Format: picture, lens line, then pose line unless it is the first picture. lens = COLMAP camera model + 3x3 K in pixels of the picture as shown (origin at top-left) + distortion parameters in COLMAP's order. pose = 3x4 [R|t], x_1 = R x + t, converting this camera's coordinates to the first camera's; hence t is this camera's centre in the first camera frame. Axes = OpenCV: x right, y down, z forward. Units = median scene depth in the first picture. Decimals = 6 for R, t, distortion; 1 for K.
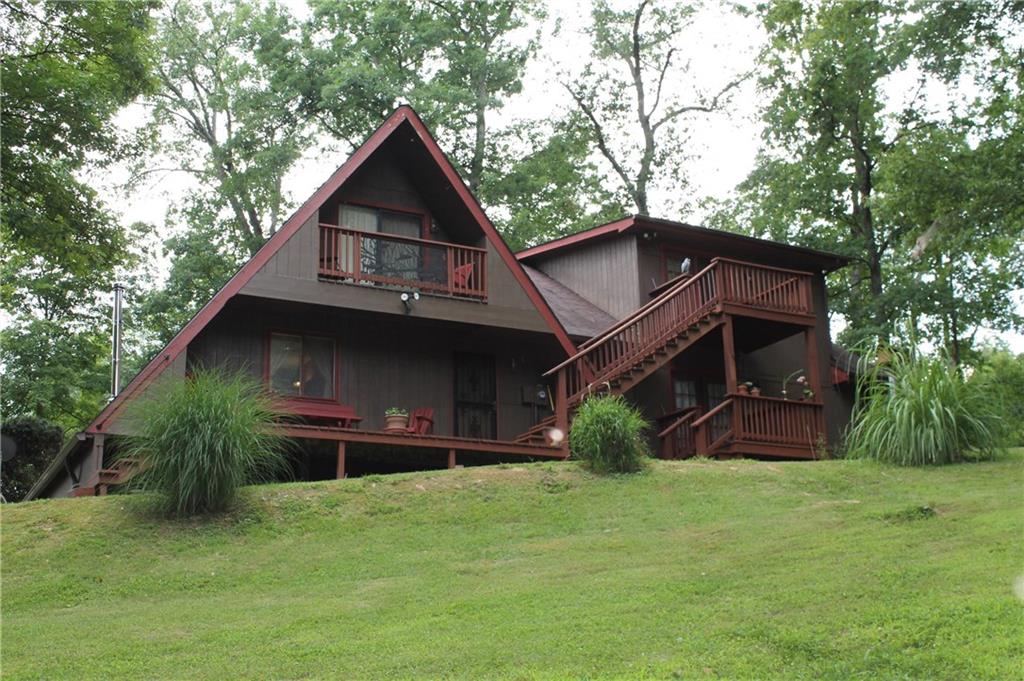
lens RADIAL K [[1129.0, 0, 512.0], [0, 1129.0, 340.5], [0, 0, 1]] dist [0.002688, 0.005391]
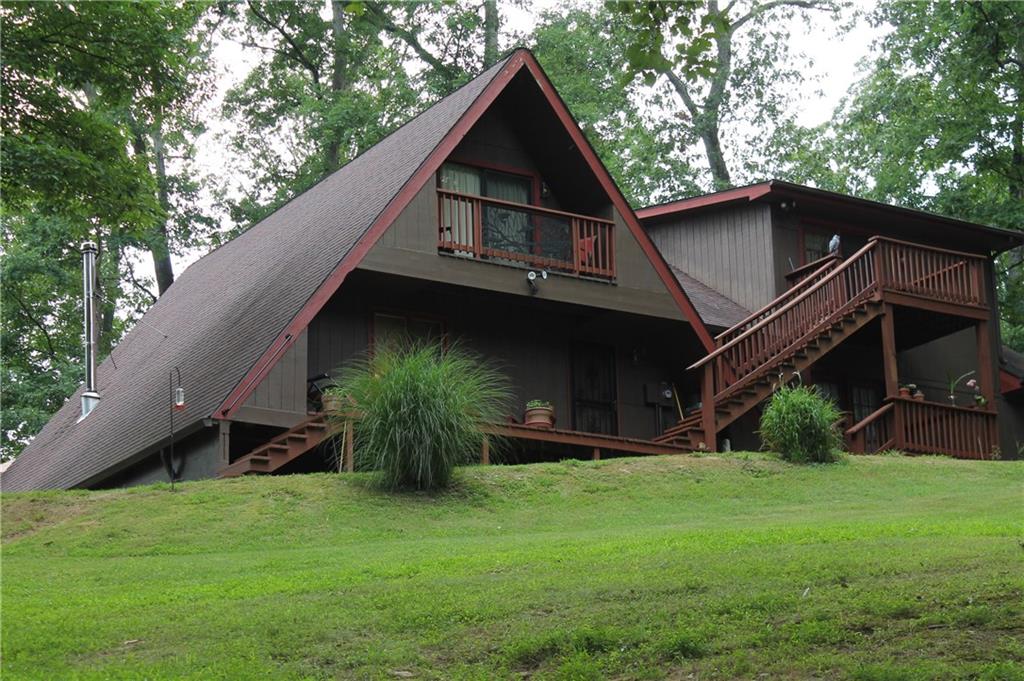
lens RADIAL K [[2130.2, 0, 512.0], [0, 2130.2, 340.5], [0, 0, 1]] dist [0.240361, 0.159709]
pose [[0.995912, 0.022705, 0.087423, -0.233069], [-0.022736, 0.999741, -0.000634, 0.011913], [-0.087415, -0.001356, 0.996171, -0.587199]]
